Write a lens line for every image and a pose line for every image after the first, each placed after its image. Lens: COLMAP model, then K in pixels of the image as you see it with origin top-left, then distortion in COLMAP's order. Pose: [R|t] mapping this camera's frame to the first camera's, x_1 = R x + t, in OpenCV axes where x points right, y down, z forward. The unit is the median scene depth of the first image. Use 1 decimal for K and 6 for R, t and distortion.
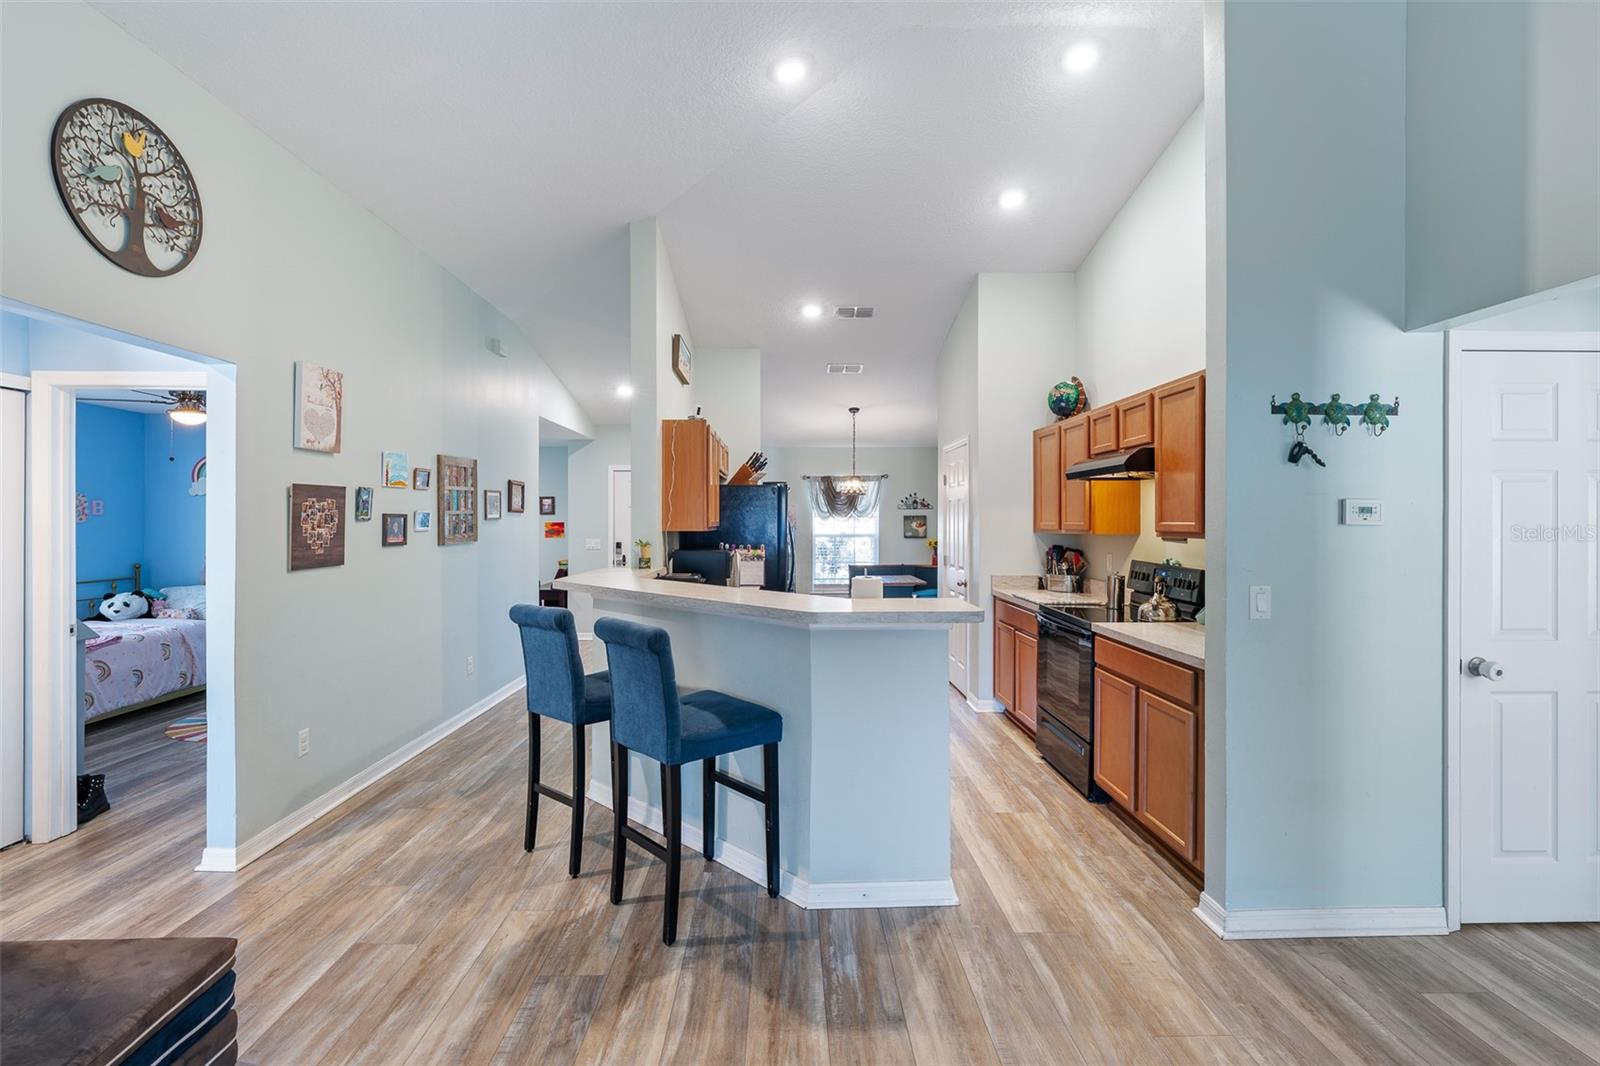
lens RADIAL K [[723.2, 0, 801.2], [0, 723.2, 523.5], [0, 0, 1]] dist [-0.009621, 0.002625]
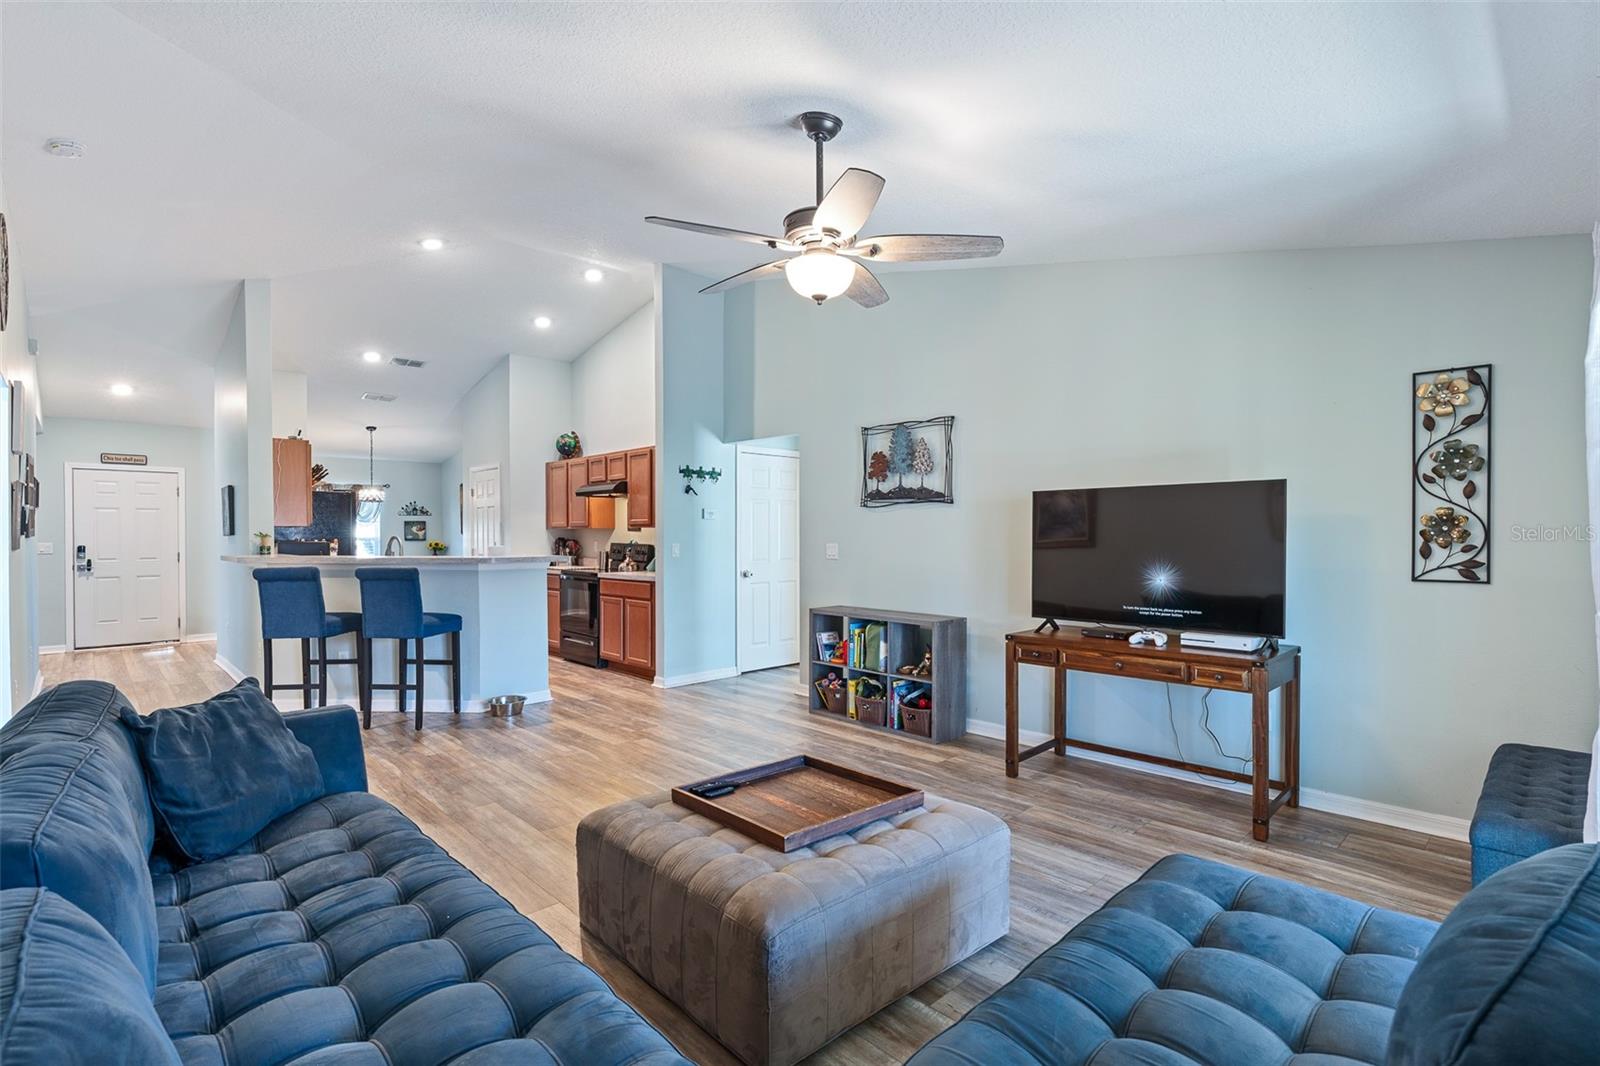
lens RADIAL K [[742.2, 0, 788.4], [0, 742.2, 543.7], [0, 0, 1]] dist [-0.002350, 0.000102]
pose [[0.742926, -0.008517, 0.669319, -0.518945], [0.003777, 0.999956, 0.008532, 0.046551], [-0.669362, -0.003811, 0.742926, -0.764396]]
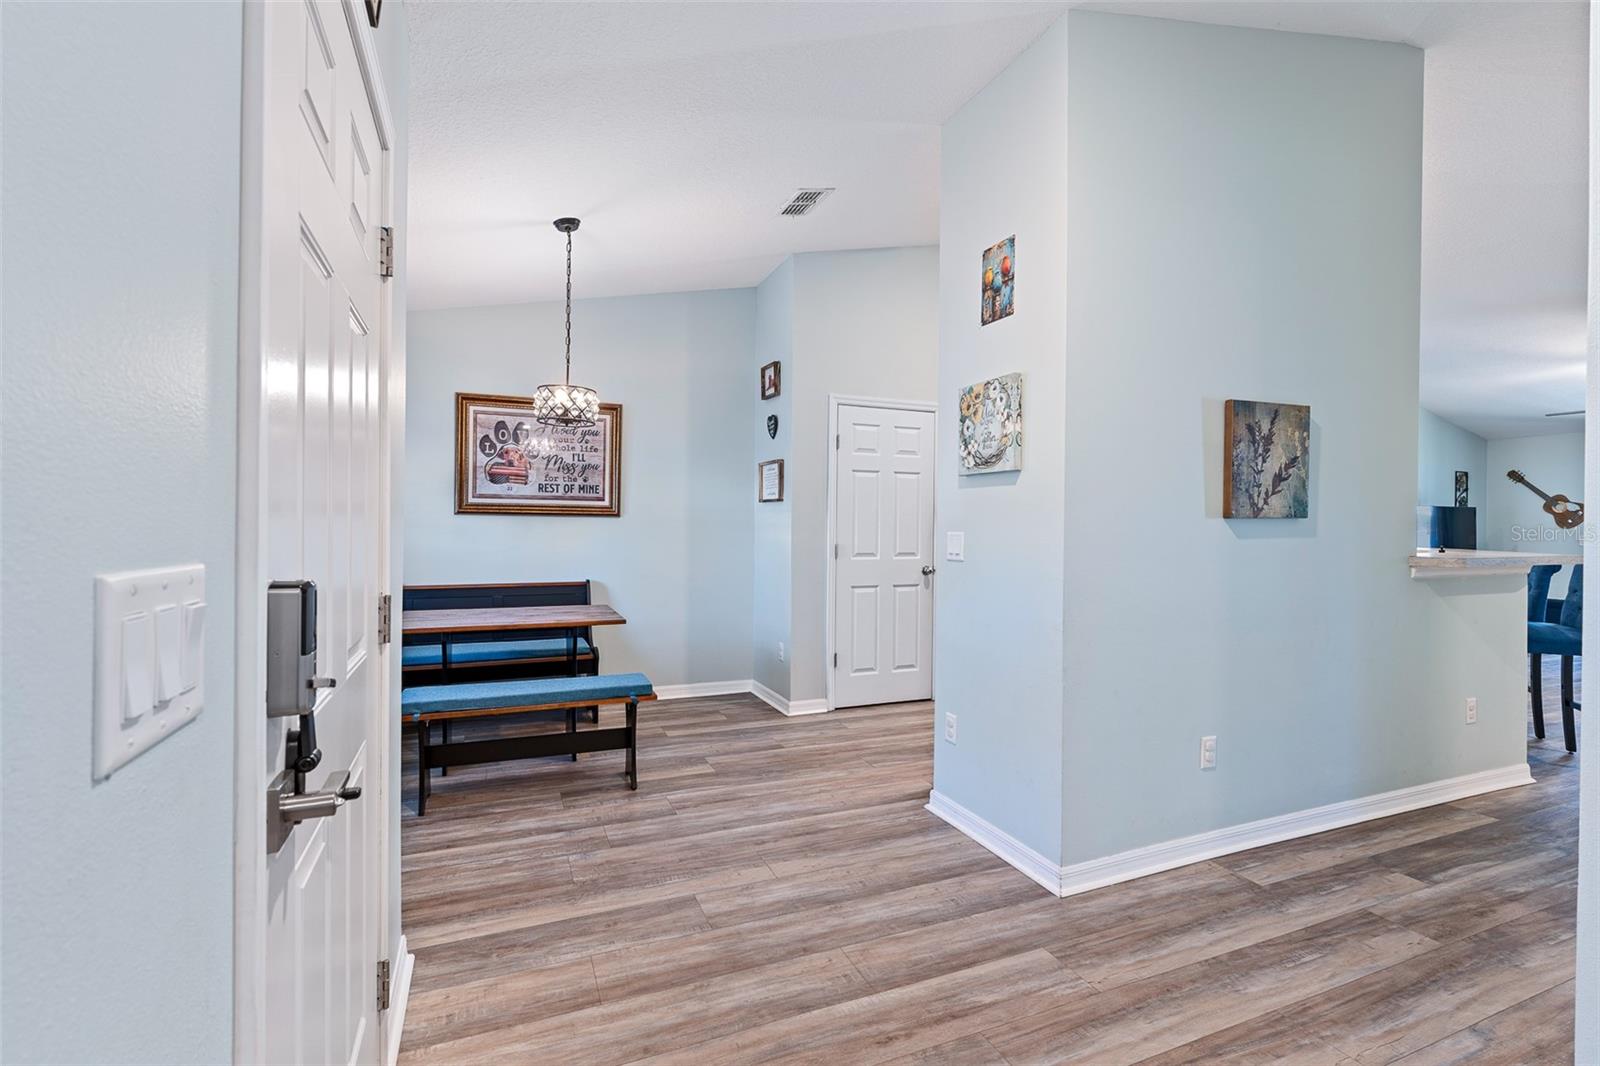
lens RADIAL K [[723.2, 0, 805.0], [0, 723.2, 525.8], [0, 0, 1]] dist [-0.009621, 0.002625]
pose [[-0.361742, -0.002697, 0.932274, -0.853967], [-0.004379, 0.999990, 0.001194, 0.046044], [-0.932268, -0.003651, -0.361750, 2.314977]]
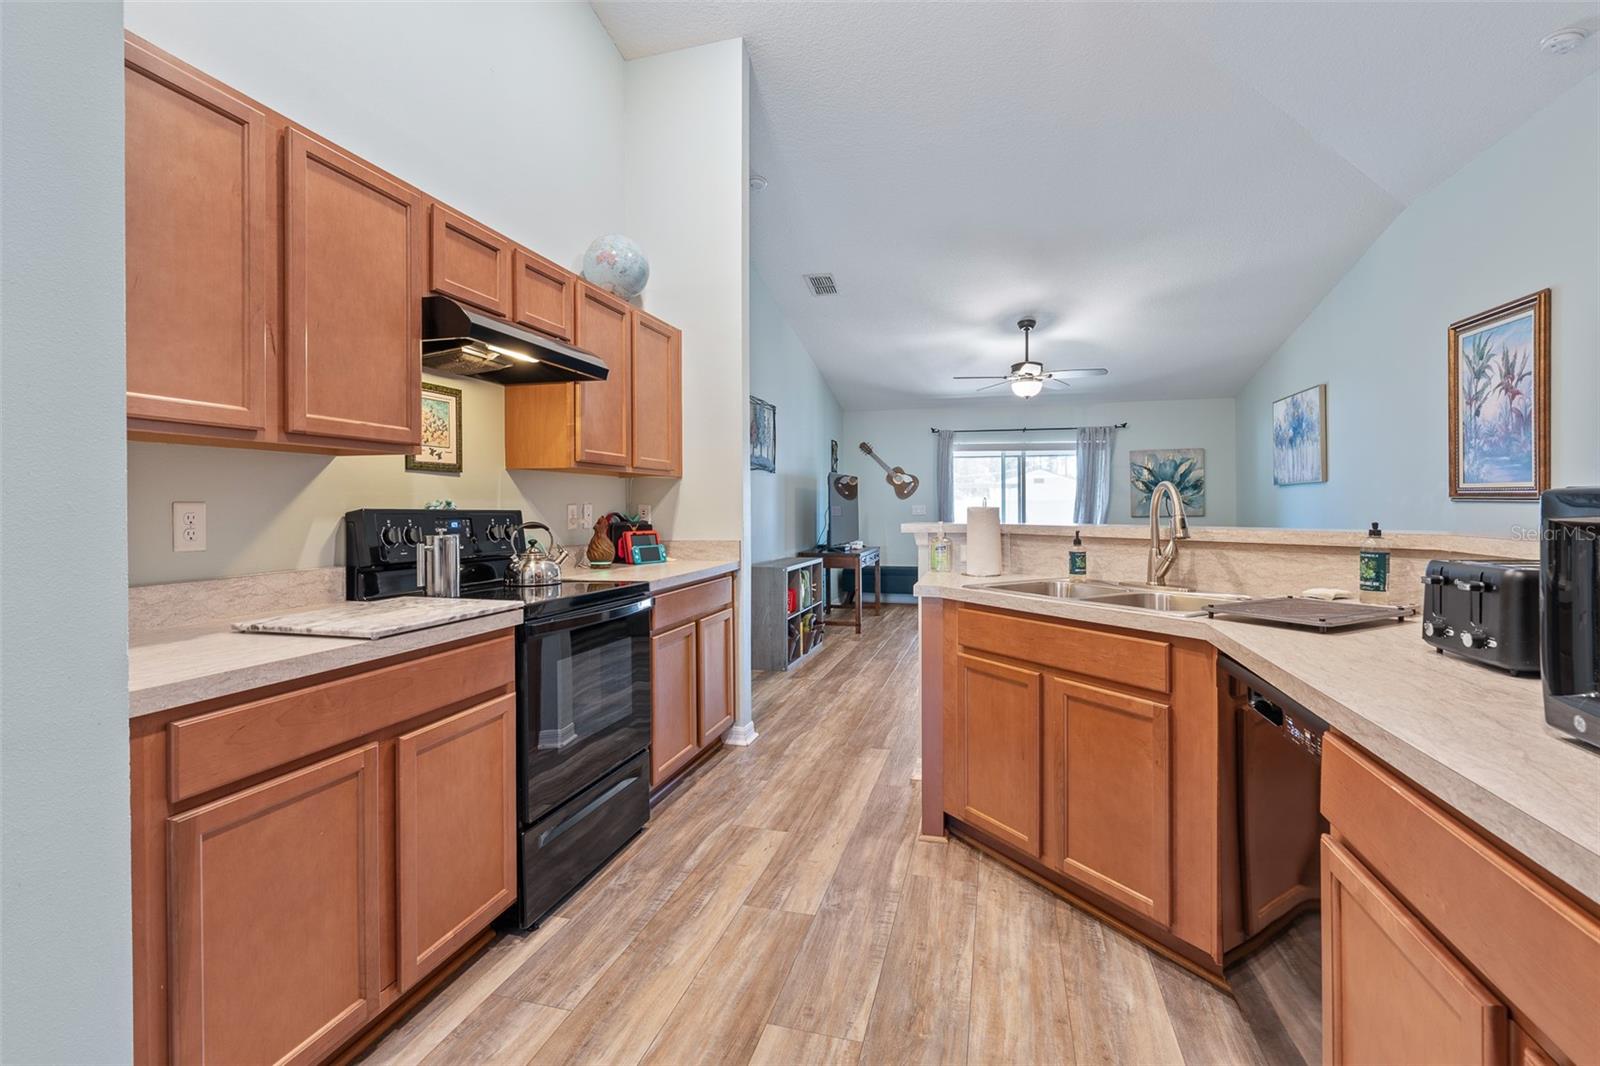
lens RADIAL K [[723.2, 0, 796.0], [0, 723.2, 502.8], [0, 0, 1]] dist [-0.009621, 0.002625]
pose [[-0.955495, 0.002568, 0.294995, 0.037482], [0.003101, 0.999994, 0.001339, 0.055754], [-0.294990, 0.002194, -0.955498, 1.672537]]
